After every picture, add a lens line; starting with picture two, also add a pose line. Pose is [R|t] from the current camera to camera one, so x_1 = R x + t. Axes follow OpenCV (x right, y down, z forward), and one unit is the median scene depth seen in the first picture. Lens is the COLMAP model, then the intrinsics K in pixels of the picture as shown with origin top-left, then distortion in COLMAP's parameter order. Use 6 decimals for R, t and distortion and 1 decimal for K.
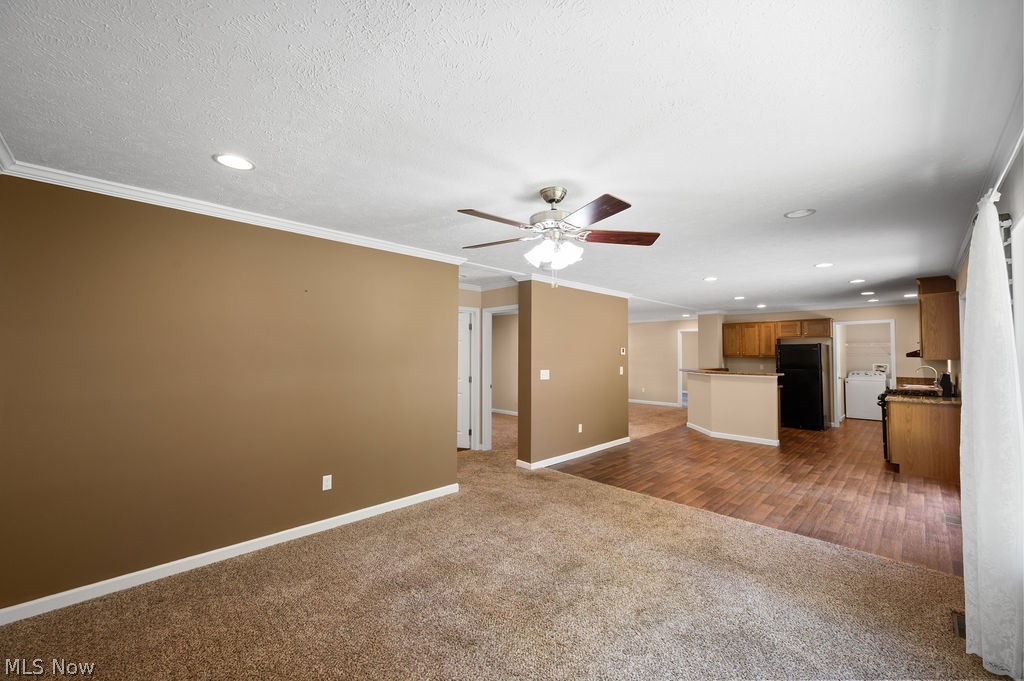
lens RADIAL K [[403.7, 0, 514.5], [0, 403.7, 340.8], [0, 0, 1]] dist [0.000498, 0.000358]
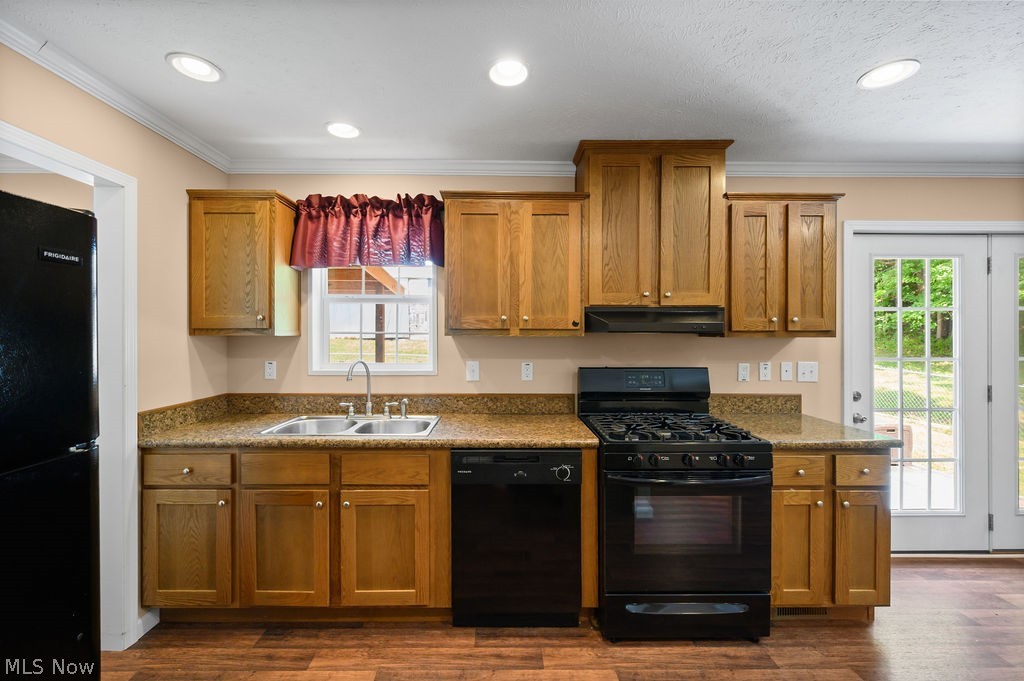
lens RADIAL K [[424.6, 0, 505.8], [0, 424.6, 335.1], [0, 0, 1]] dist [-0.001300, -0.000342]
pose [[-0.712183, -0.006127, 0.701967, 0.997710], [-0.029321, 0.999349, -0.021025, 0.067731], [-0.701382, -0.035556, -0.711899, 1.708715]]
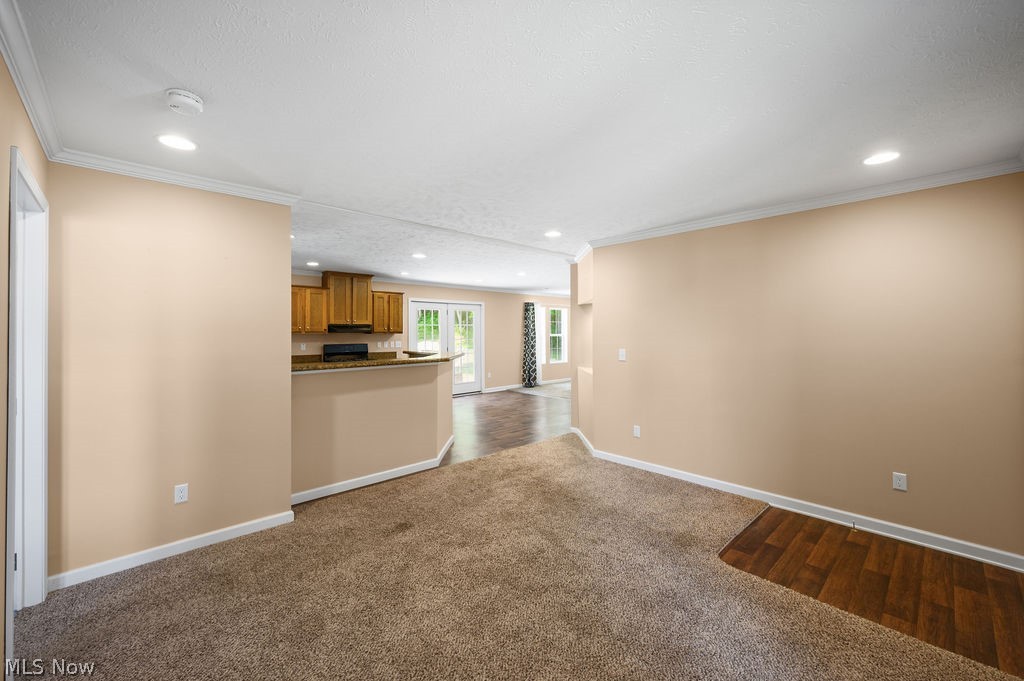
lens RADIAL K [[410.5, 0, 511.5], [0, 410.5, 326.2], [0, 0, 1]] dist [0.000624, -0.000059]
pose [[-0.999546, -0.000910, 0.030130, 0.563616], [-0.002344, 0.998865, -0.047580, 0.097832], [-0.030053, -0.047629, -0.998413, 2.777564]]
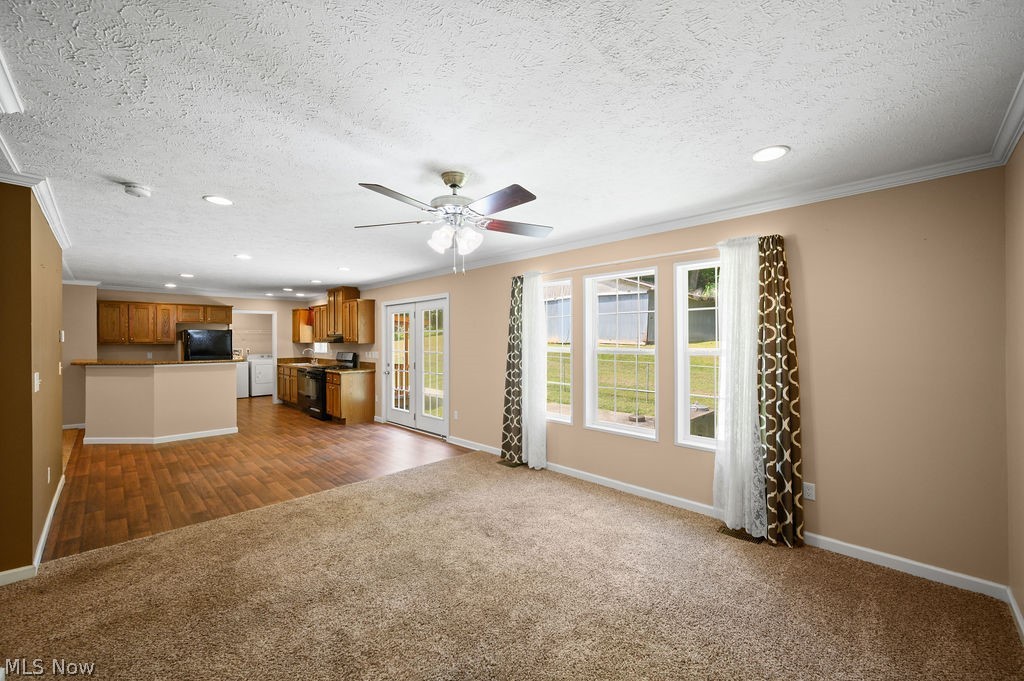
lens RADIAL K [[403.7, 0, 514.5], [0, 403.7, 340.8], [0, 0, 1]] dist [0.000498, 0.000358]
pose [[-0.004594, -0.005472, 0.999974, -0.498924], [-0.031778, 0.999481, 0.005323, 0.010555], [-0.999484, -0.031753, -0.004765, 0.463173]]
